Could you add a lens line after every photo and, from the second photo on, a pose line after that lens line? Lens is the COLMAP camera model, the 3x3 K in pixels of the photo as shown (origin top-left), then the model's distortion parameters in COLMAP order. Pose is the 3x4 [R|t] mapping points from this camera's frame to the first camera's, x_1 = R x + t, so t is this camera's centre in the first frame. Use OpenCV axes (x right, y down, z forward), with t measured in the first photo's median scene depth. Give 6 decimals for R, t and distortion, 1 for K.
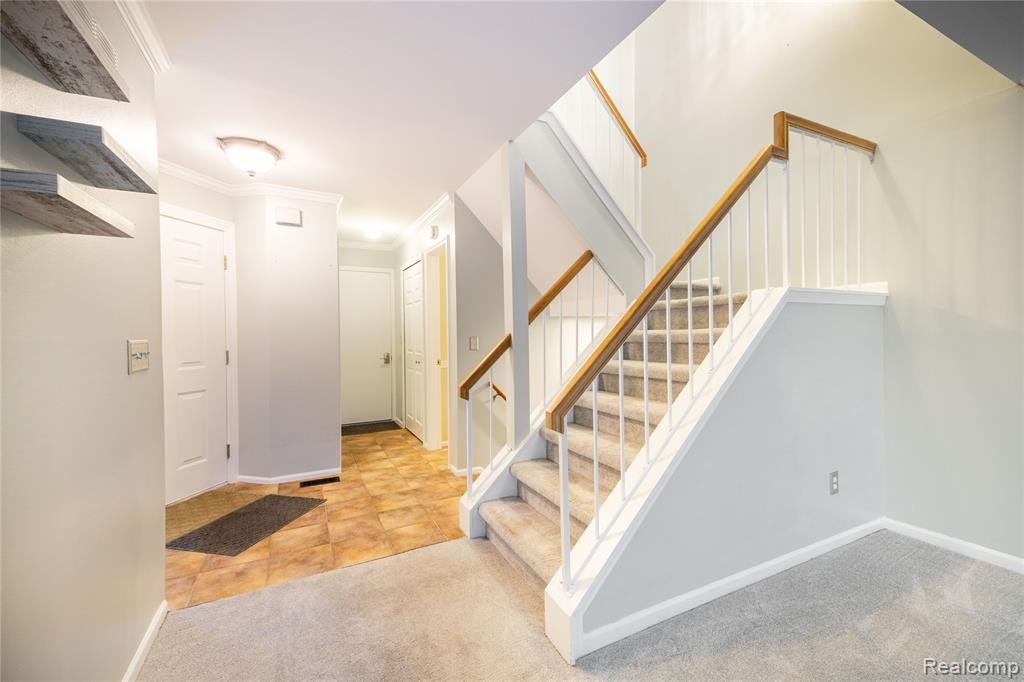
lens RADIAL K [[418.3, 0, 515.6], [0, 418.3, 334.2], [0, 0, 1]] dist [0.043658, -0.009983]
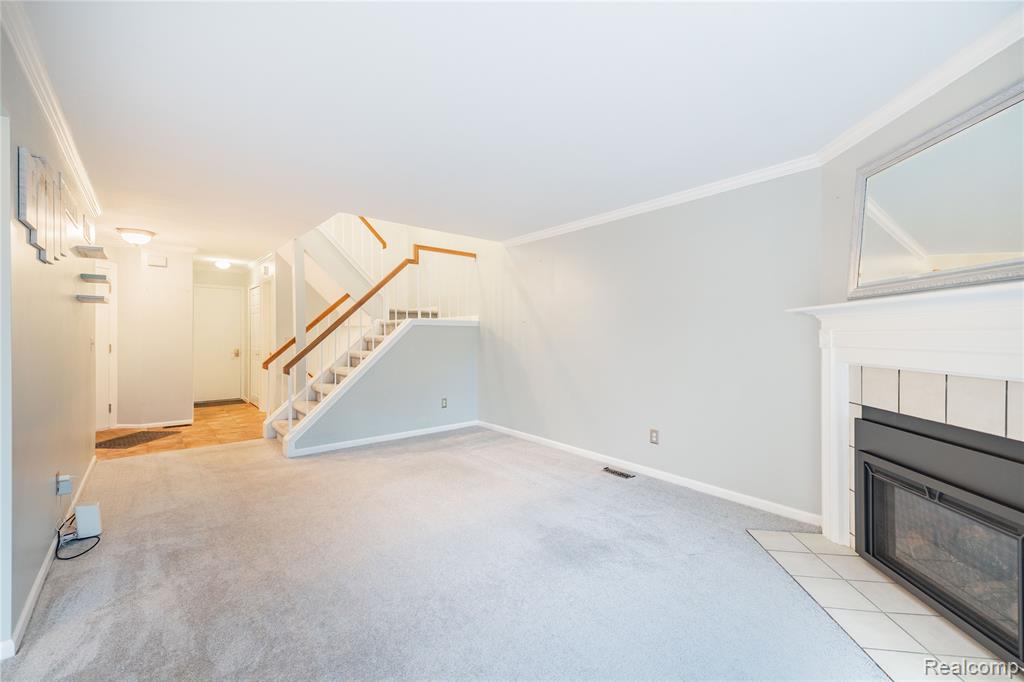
lens RADIAL K [[418.3, 0, 515.4], [0, 418.3, 335.5], [0, 0, 1]] dist [0.043658, -0.009983]
pose [[0.972793, 0.014331, 0.231232, 0.409850], [-0.013555, 0.999896, -0.004944, -0.007375], [-0.231279, 0.001675, 0.972886, -0.891627]]
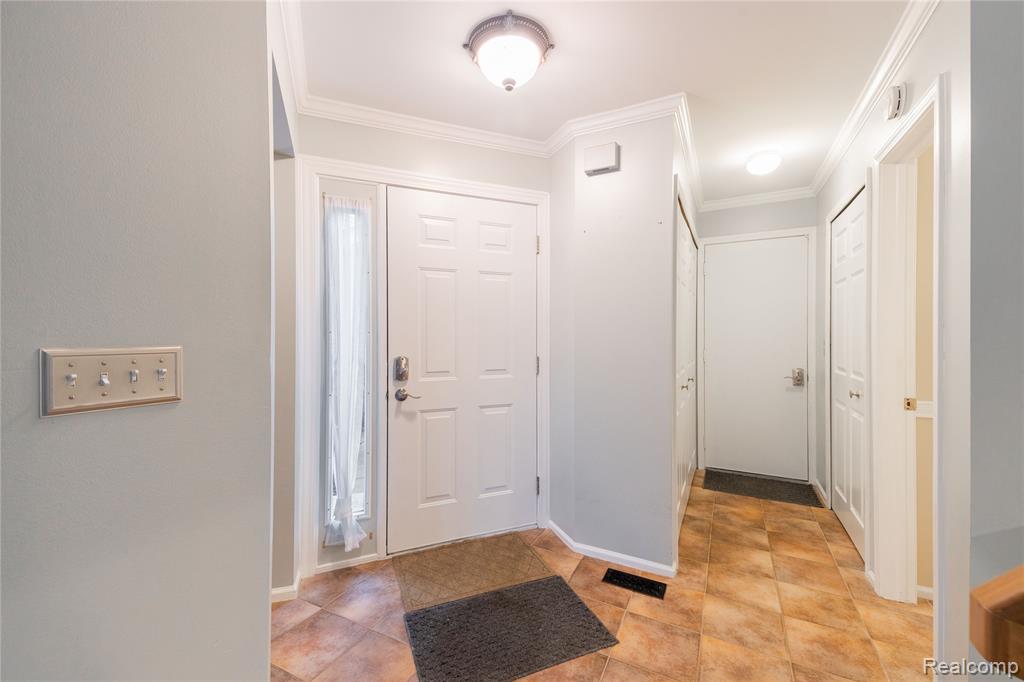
lens RADIAL K [[418.3, 0, 518.6], [0, 418.3, 337.0], [0, 0, 1]] dist [0.043658, -0.009983]
pose [[0.581410, 0.013461, -0.813499, -0.070821], [-0.009560, 0.999907, 0.009713, -0.004557], [0.813554, 0.002130, 0.581485, 0.516043]]
